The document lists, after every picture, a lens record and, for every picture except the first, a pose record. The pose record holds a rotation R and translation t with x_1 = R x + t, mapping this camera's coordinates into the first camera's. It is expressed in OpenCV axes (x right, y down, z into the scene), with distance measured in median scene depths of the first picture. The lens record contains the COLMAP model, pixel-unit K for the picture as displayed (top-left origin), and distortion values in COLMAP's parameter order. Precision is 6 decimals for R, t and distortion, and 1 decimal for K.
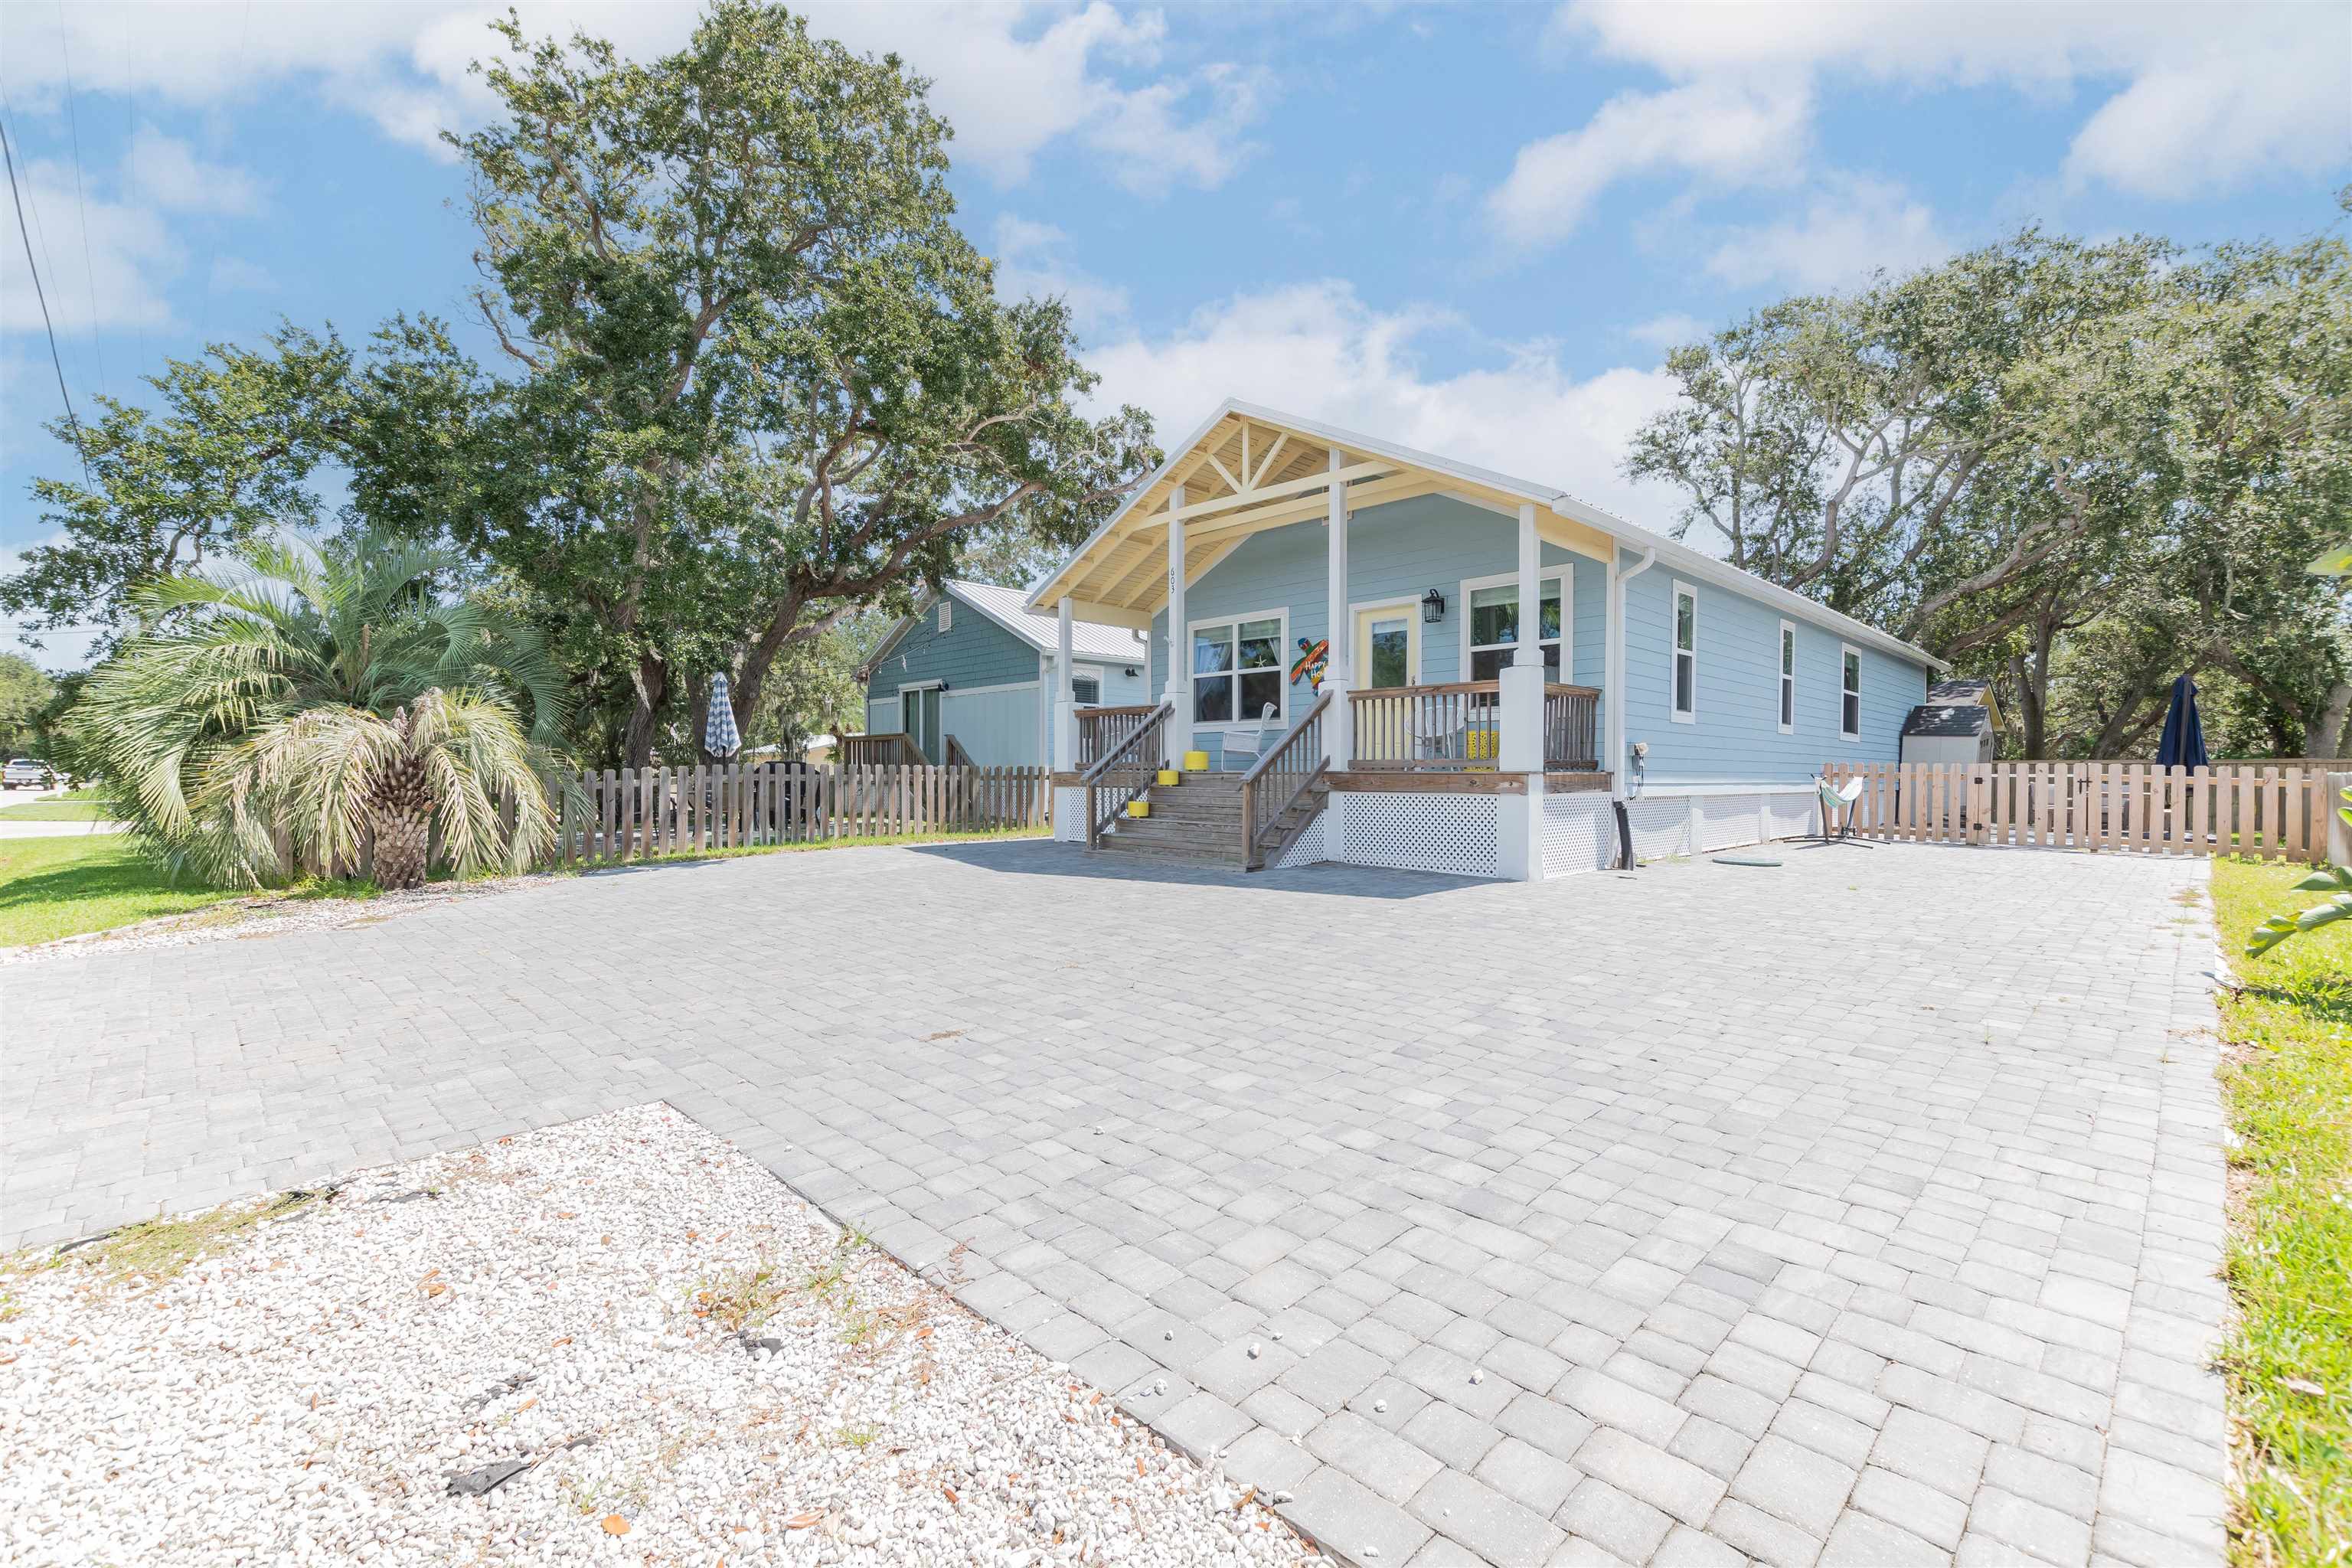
lens RADIAL K [[1019.1, 0, 1176.0], [0, 1019.1, 784.0], [0, 0, 1]] dist [0.014581, -0.006526]
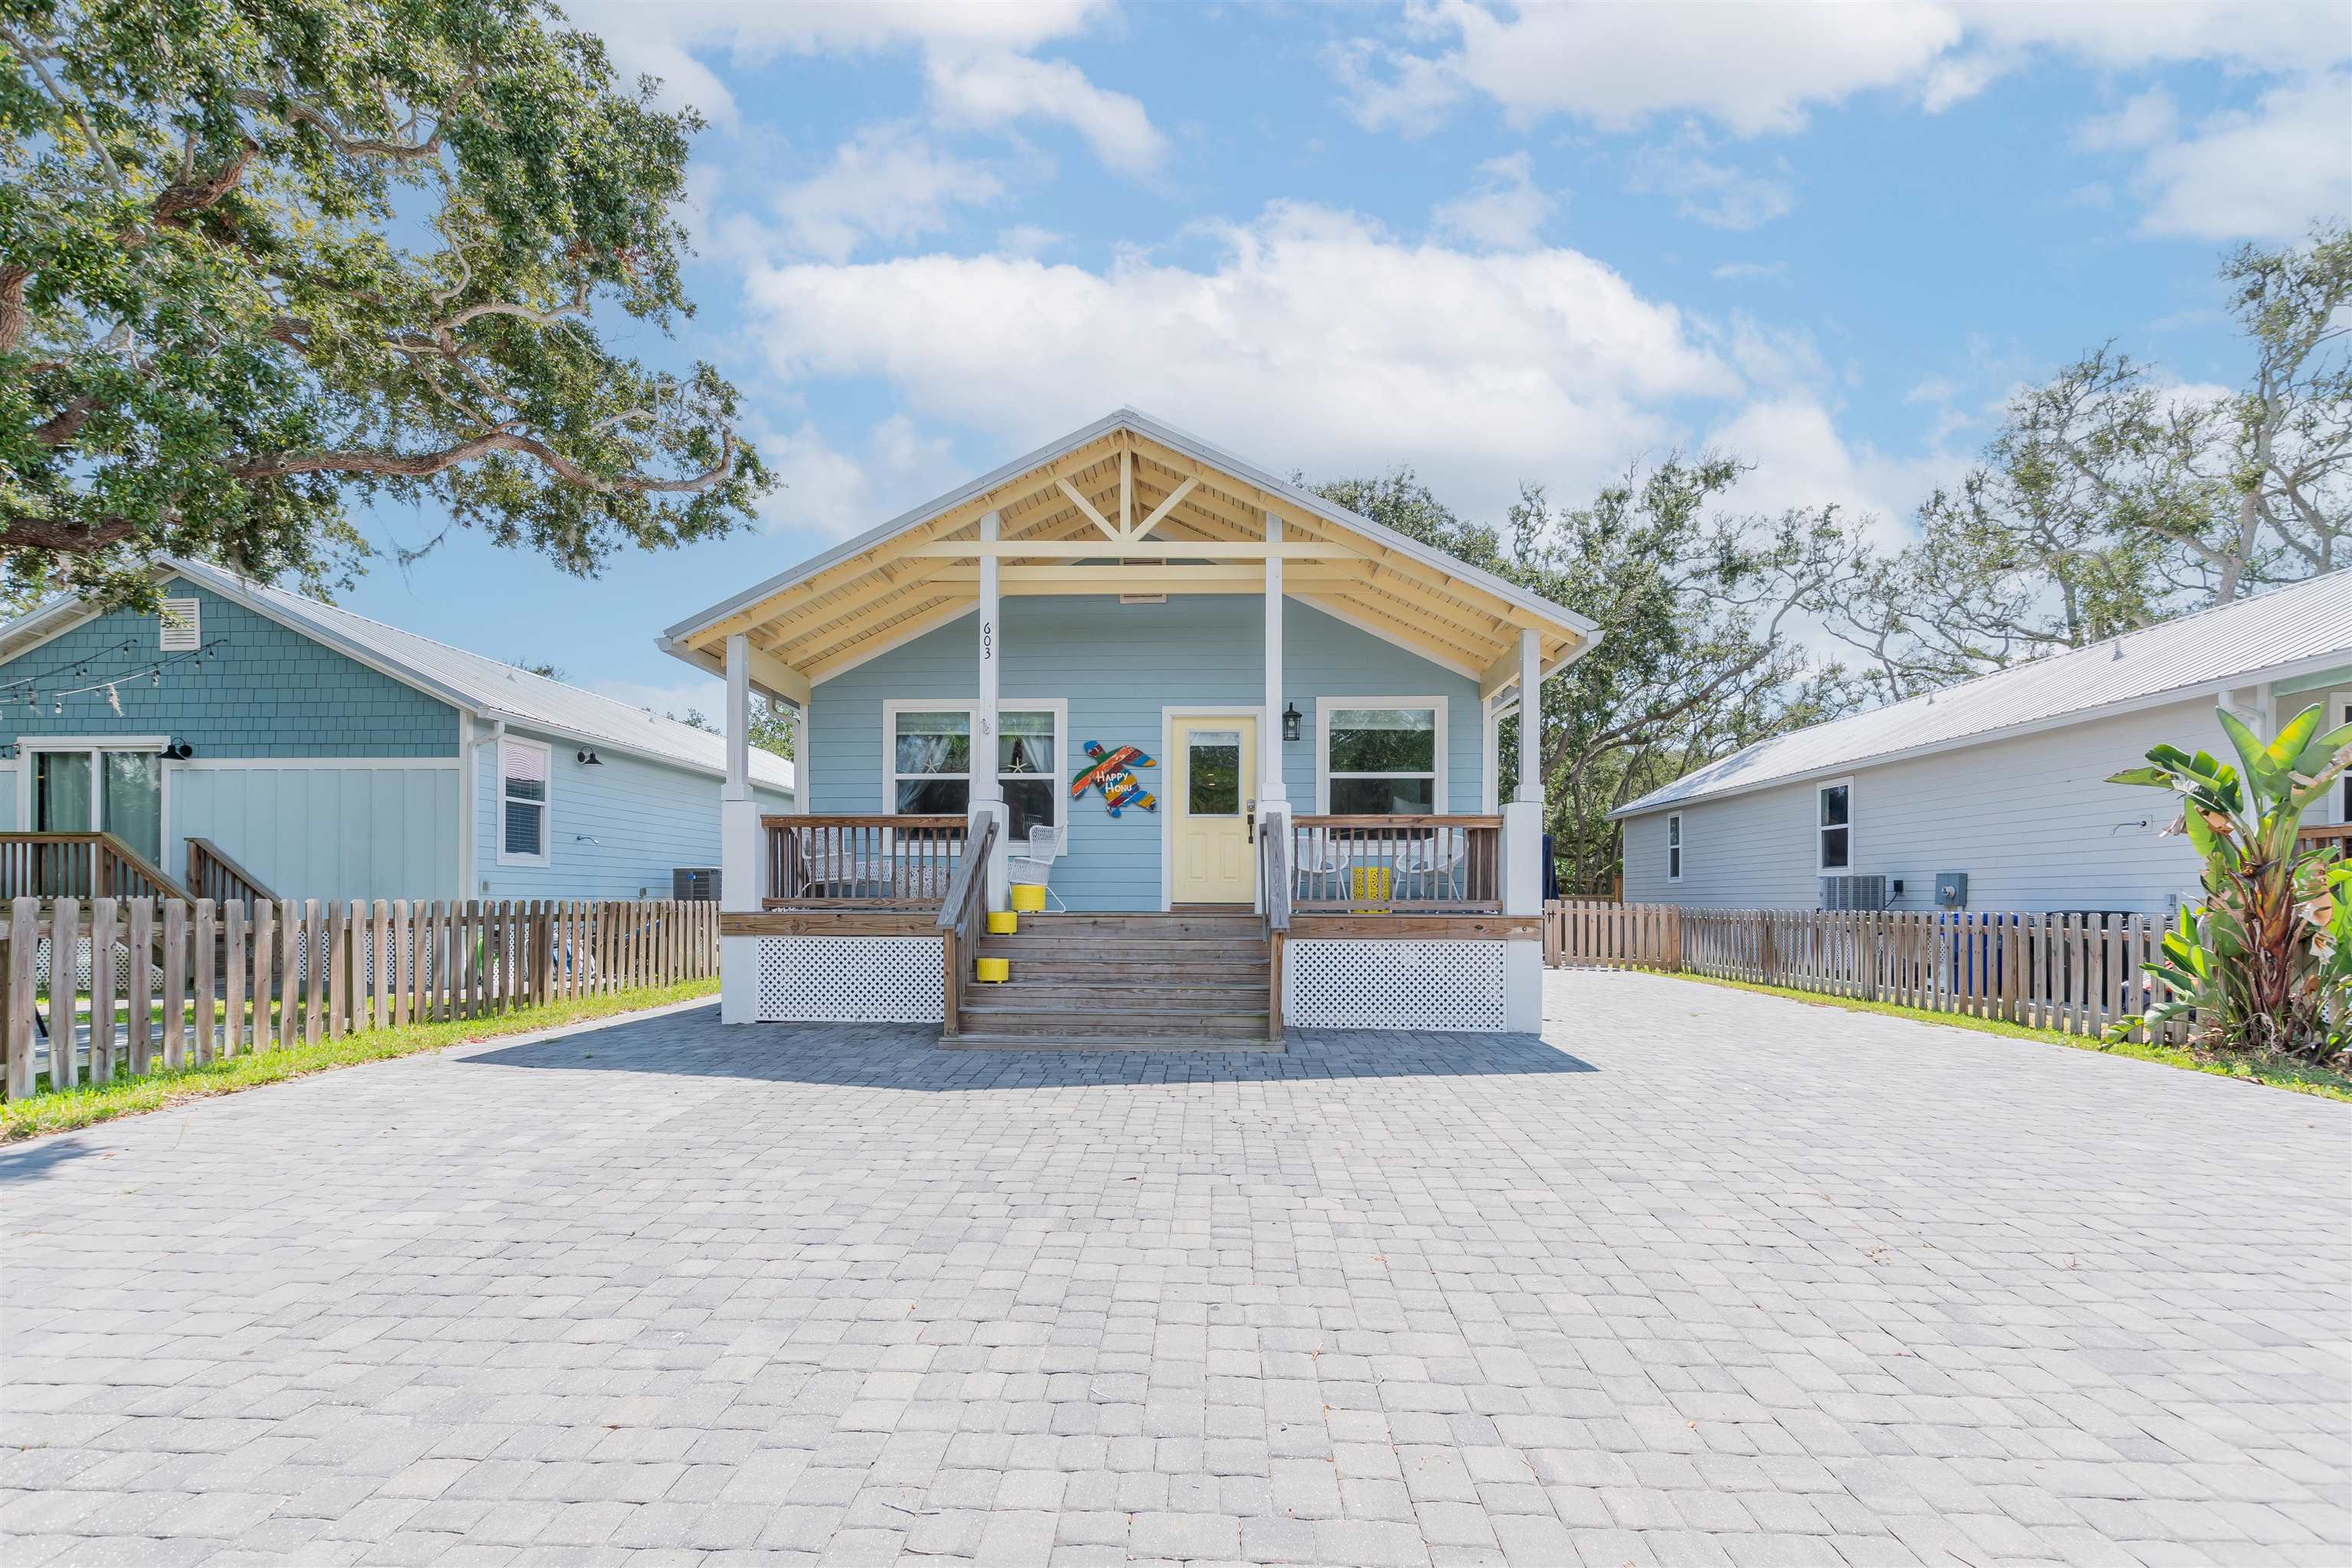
lens RADIAL K [[1052.8, 0, 1185.9], [0, 1052.8, 892.5], [0, 0, 1]] dist [0.001202, -0.000042]
pose [[0.724769, 0.003327, 0.688984, -0.351230], [0.004627, 0.999942, -0.009695, -0.016718], [-0.688976, 0.010214, 0.724712, 0.333825]]
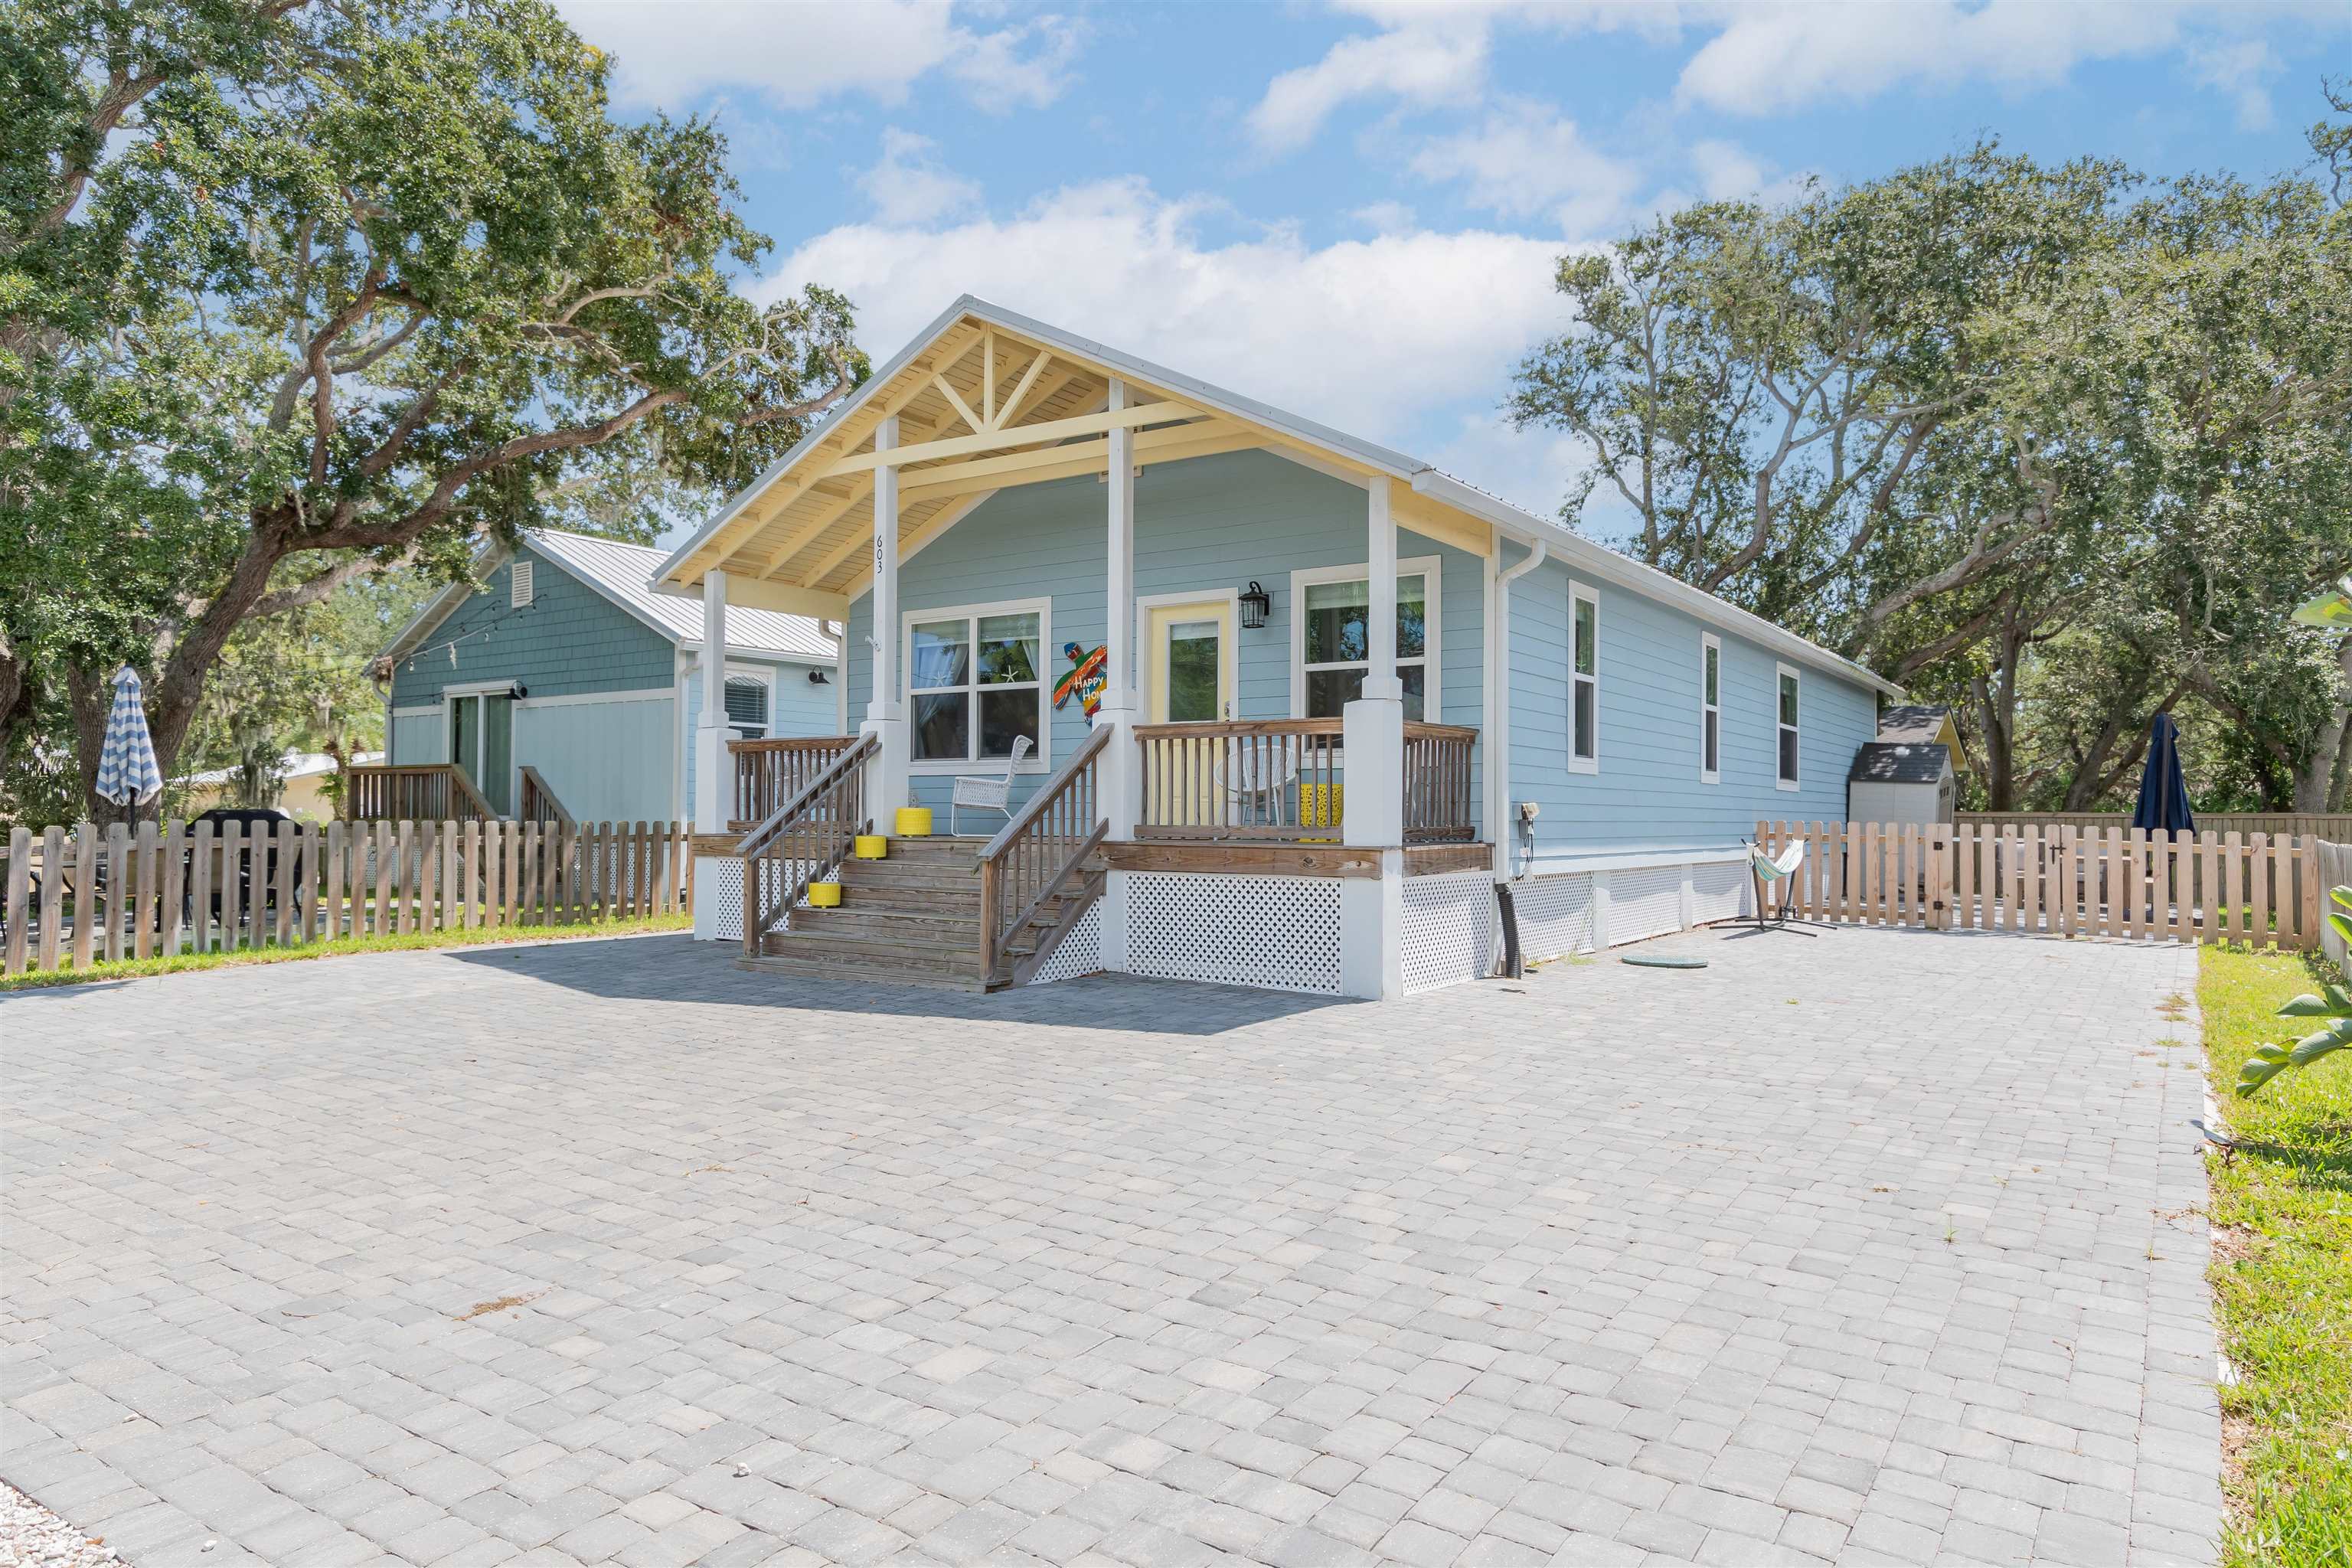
lens RADIAL K [[1484.8, 0, 1171.2], [0, 1484.8, 776.5], [0, 0, 1]] dist [0.017870, -0.008303]
pose [[0.982346, 0.007368, 0.186930, 0.002990], [-0.001134, 0.999440, -0.033439, -0.017256], [-0.187072, 0.032636, 0.981804, 0.001614]]
